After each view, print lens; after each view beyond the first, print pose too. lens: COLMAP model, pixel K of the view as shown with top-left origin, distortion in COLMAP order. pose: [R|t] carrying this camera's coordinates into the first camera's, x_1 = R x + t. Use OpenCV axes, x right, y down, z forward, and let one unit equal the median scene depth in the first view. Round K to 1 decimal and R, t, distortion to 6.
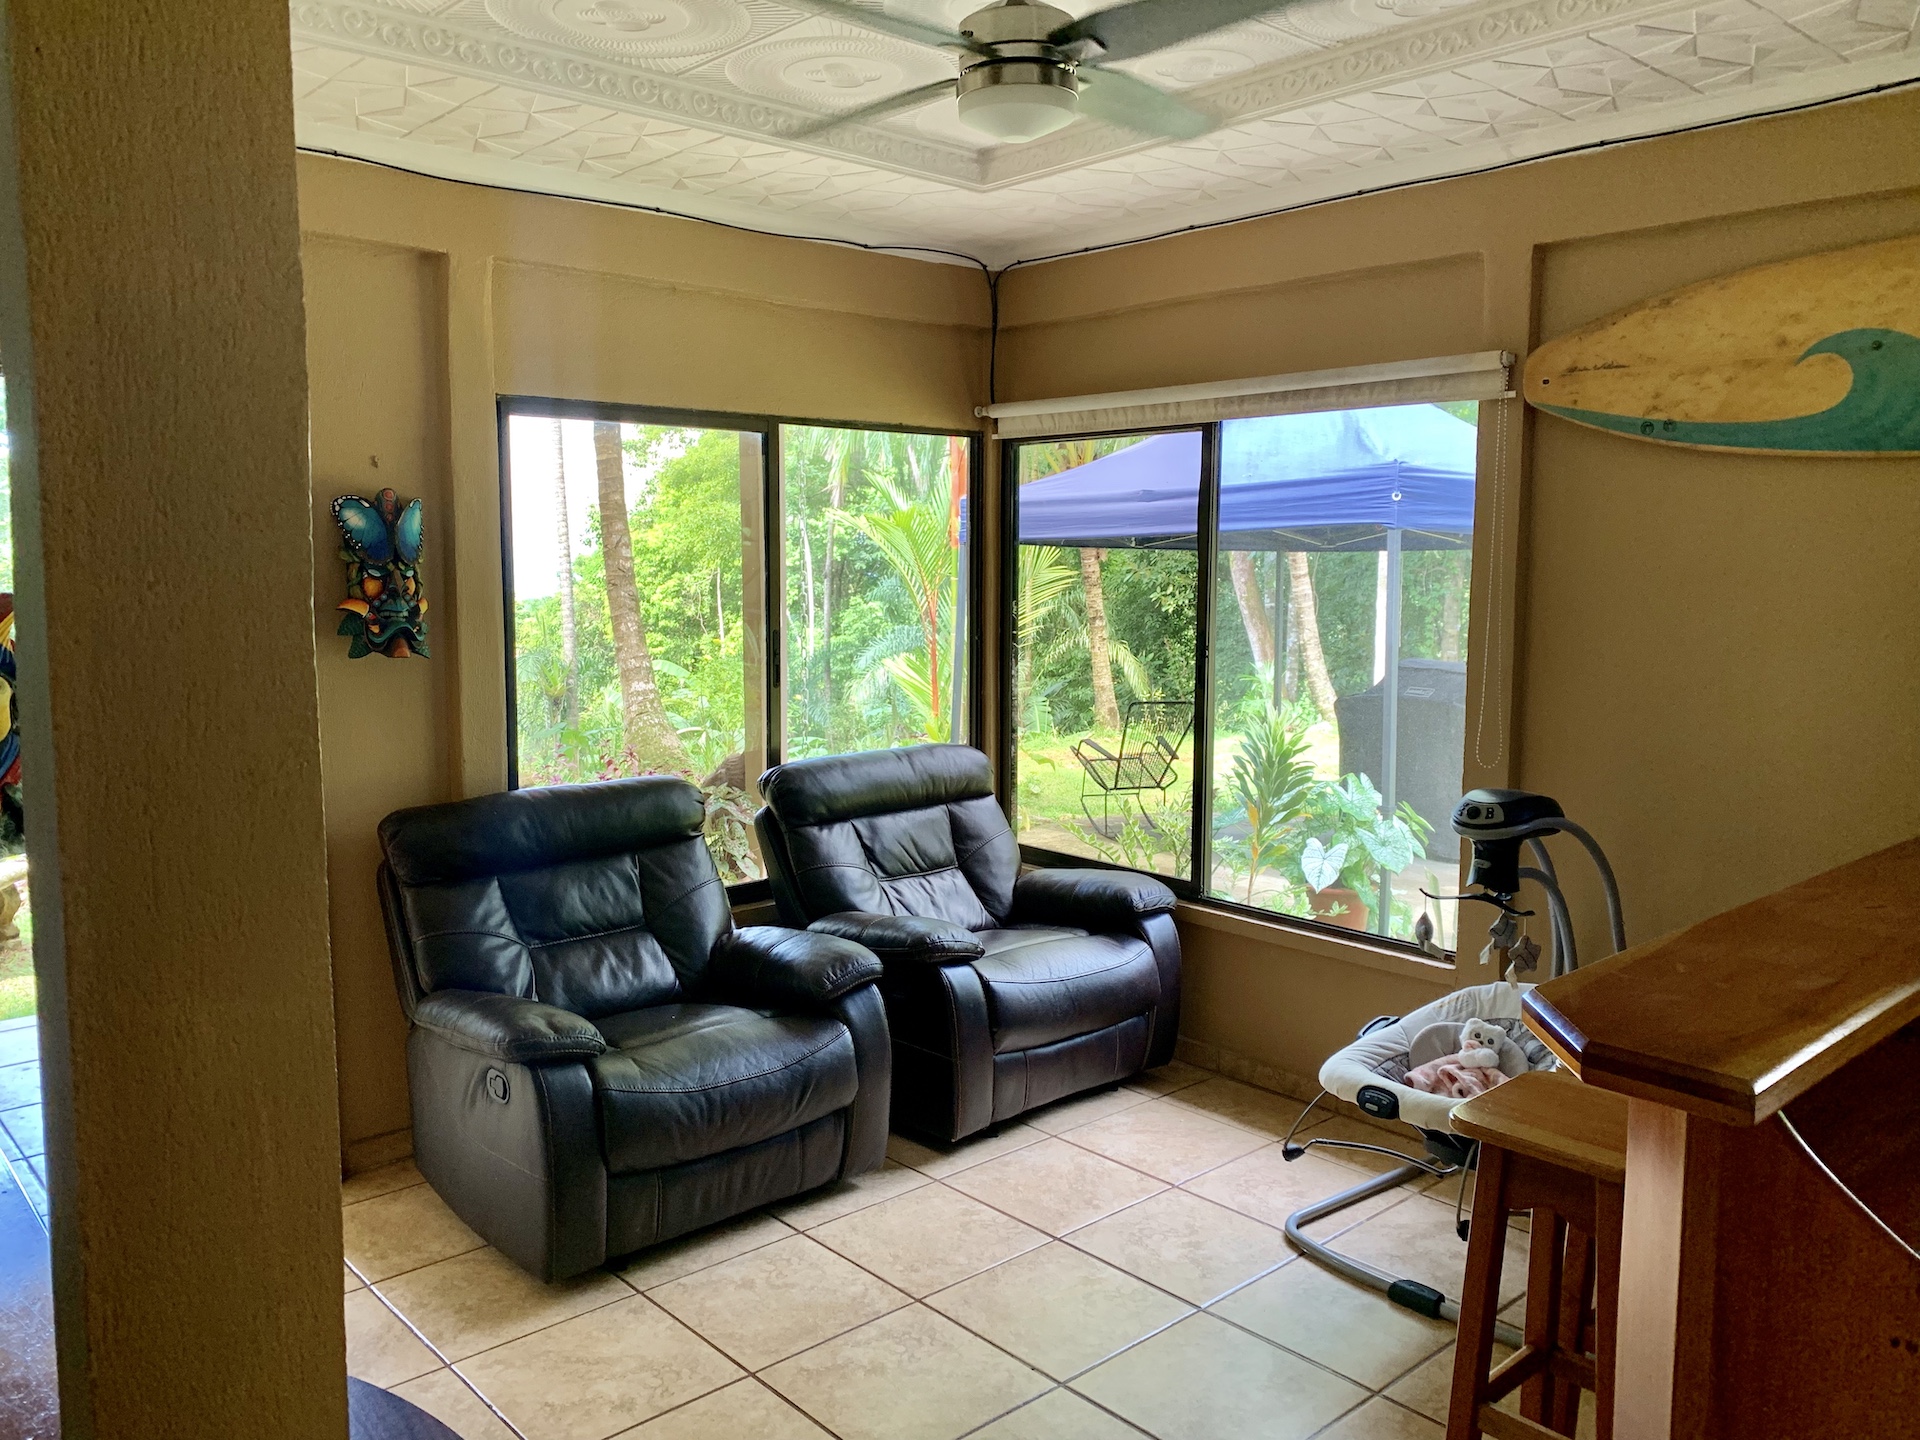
lens RADIAL K [[1462.8, 0, 960.0], [0, 1462.8, 720.0], [0, 0, 1]] dist [0.011602, -0.004971]
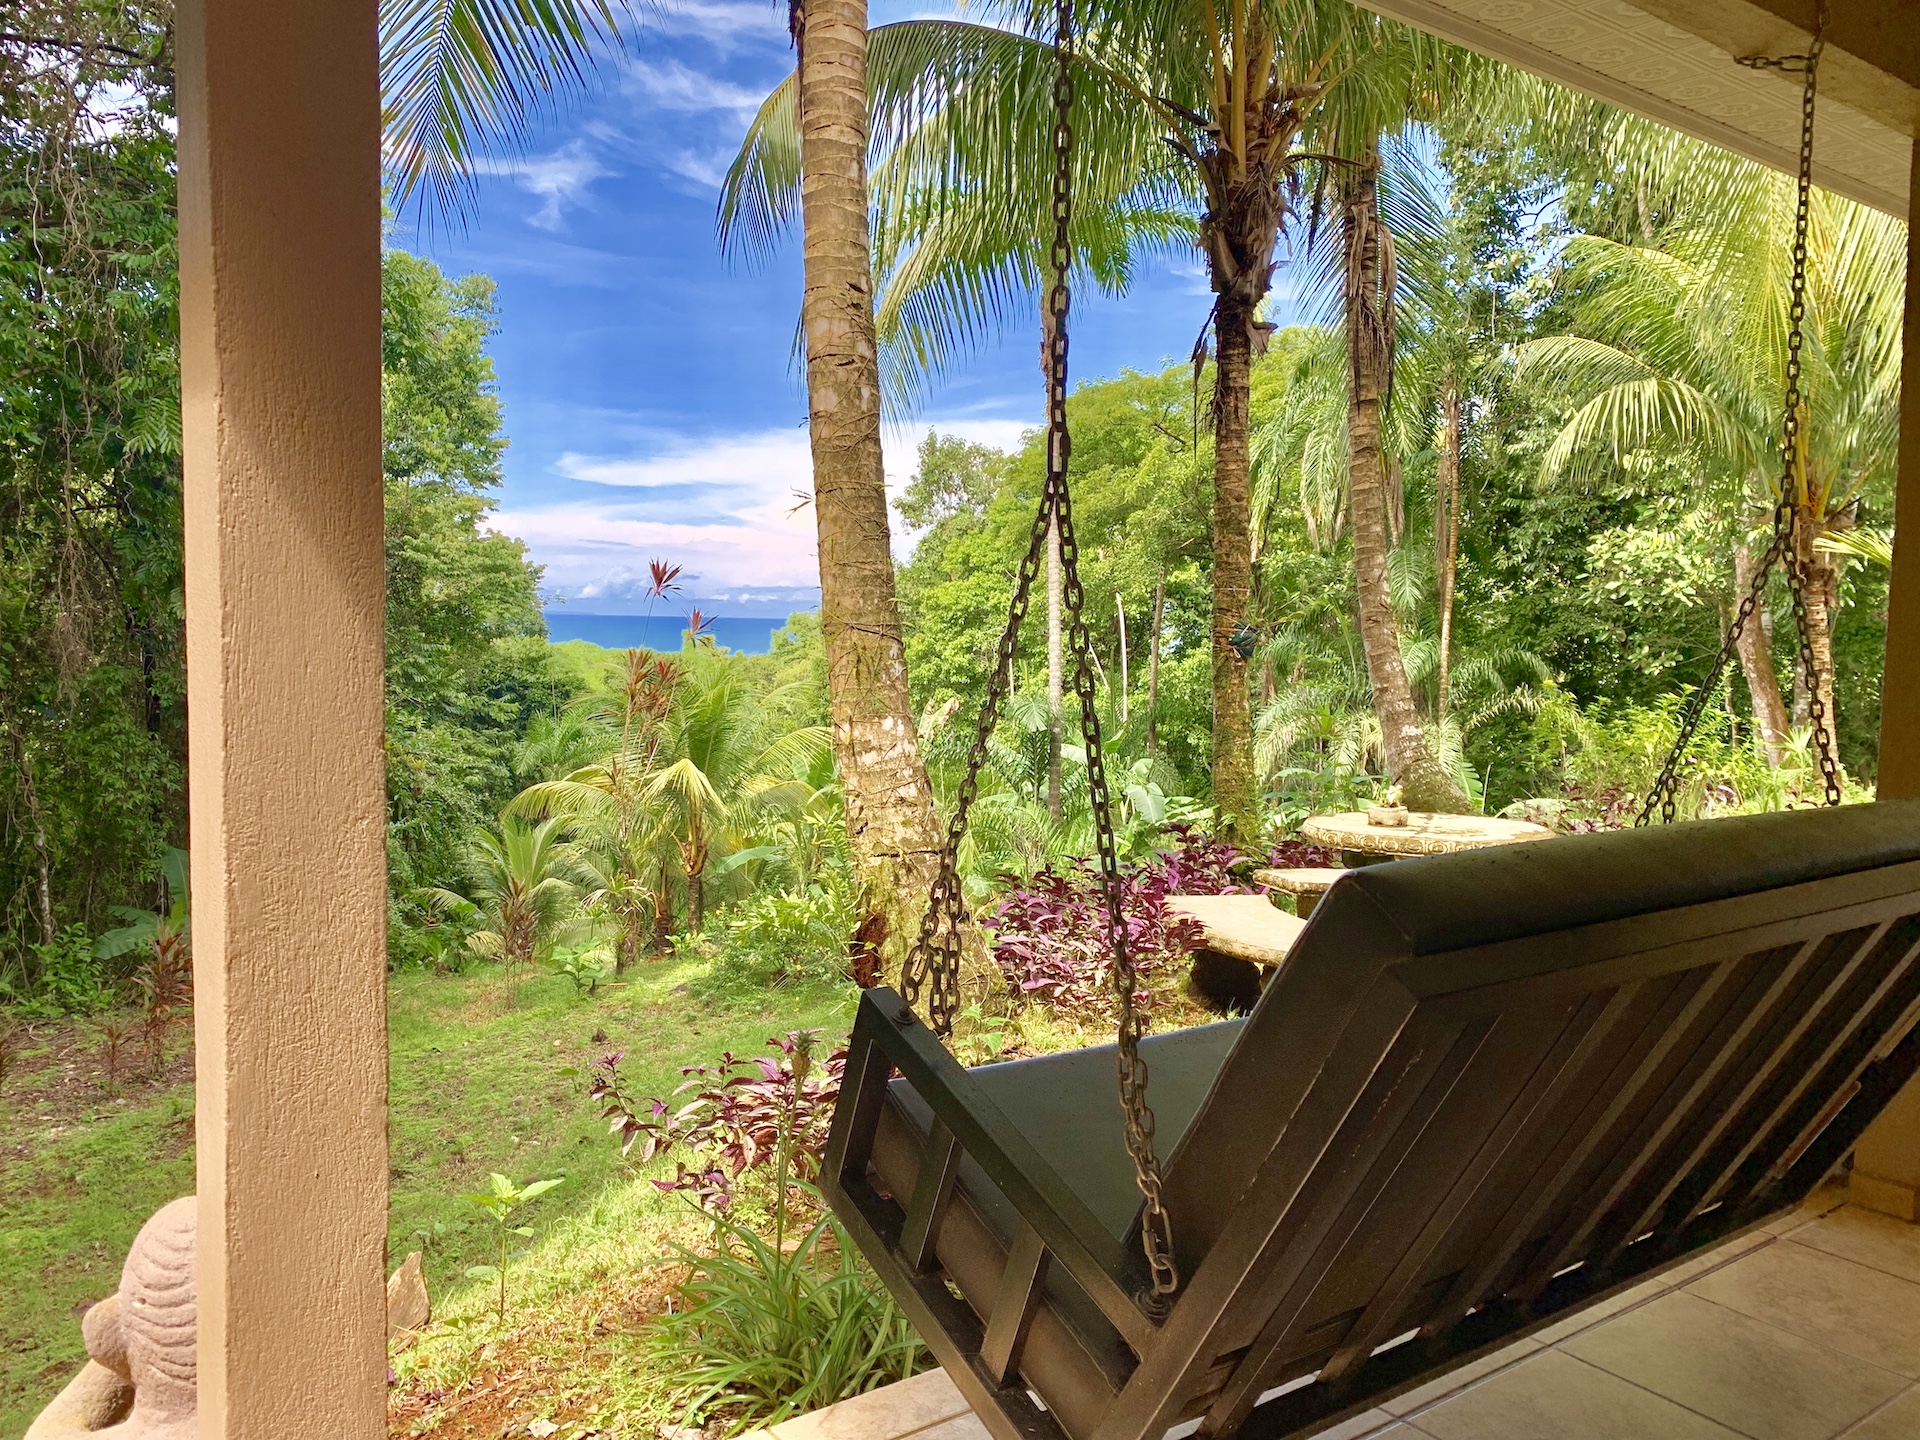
lens RADIAL K [[1444.3, 0, 960.0], [0, 1444.3, 720.0], [0, 0, 1]] dist [0.086585, -0.000926]
pose [[0.994300, 0.025875, -0.103429, -0.095552], [-0.030383, 0.998645, -0.042252, 0.004148], [0.102196, 0.045153, 0.993739, 0.013552]]
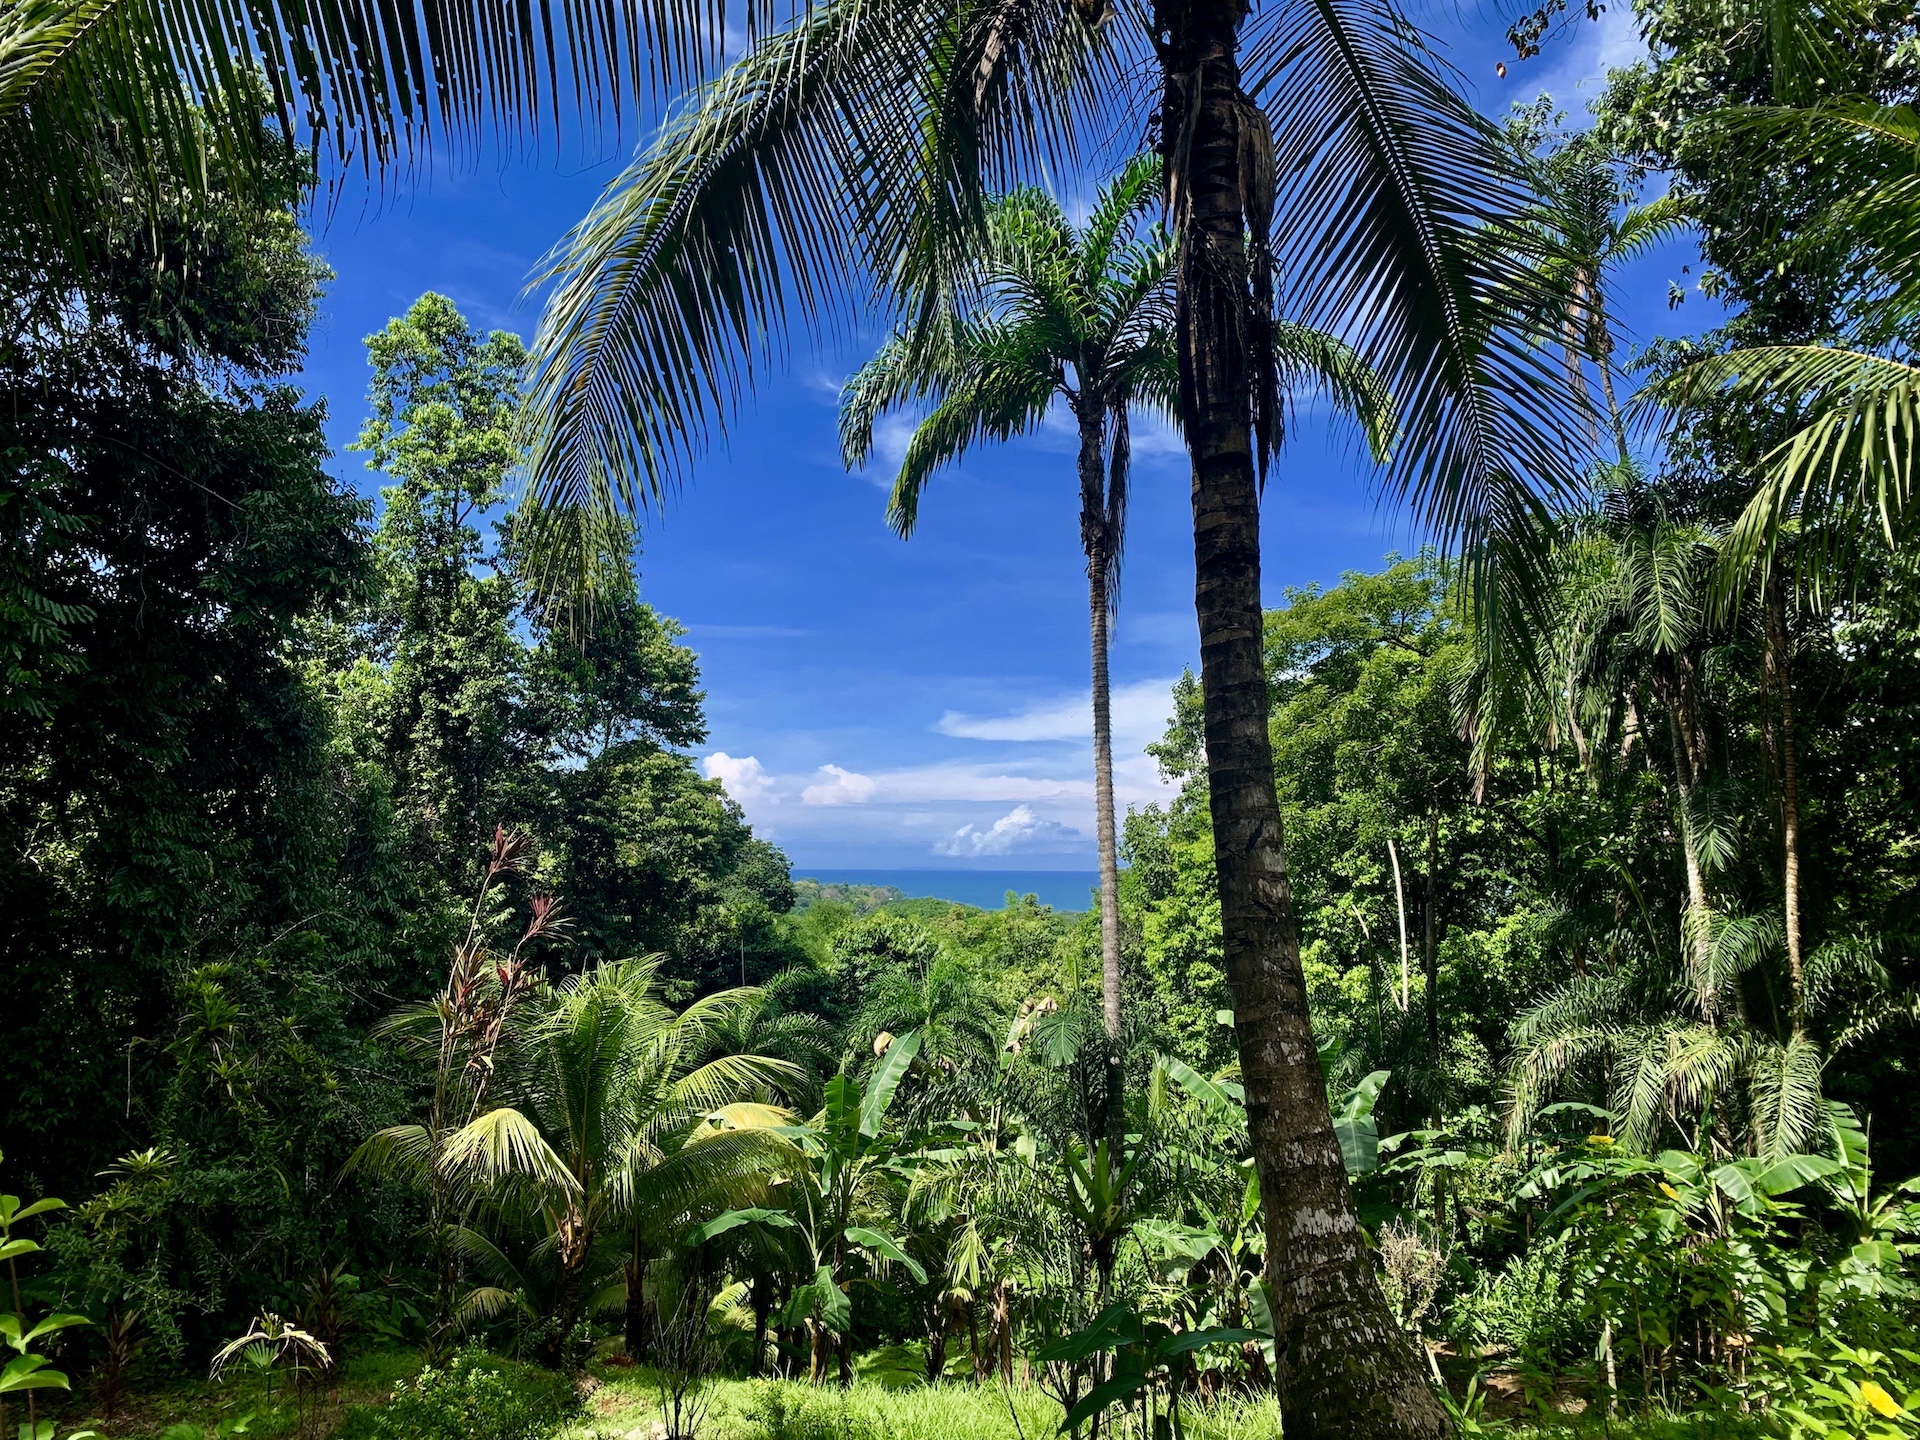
lens RADIAL K [[1462.8, 0, 960.0], [0, 1462.8, 720.0], [0, 0, 1]] dist [0.011602, -0.004971]
pose [[0.937274, -0.025569, -0.347655, -0.040240], [-0.049311, 0.977553, -0.204838, -0.015654], [0.345088, 0.209132, 0.914974, 0.141832]]
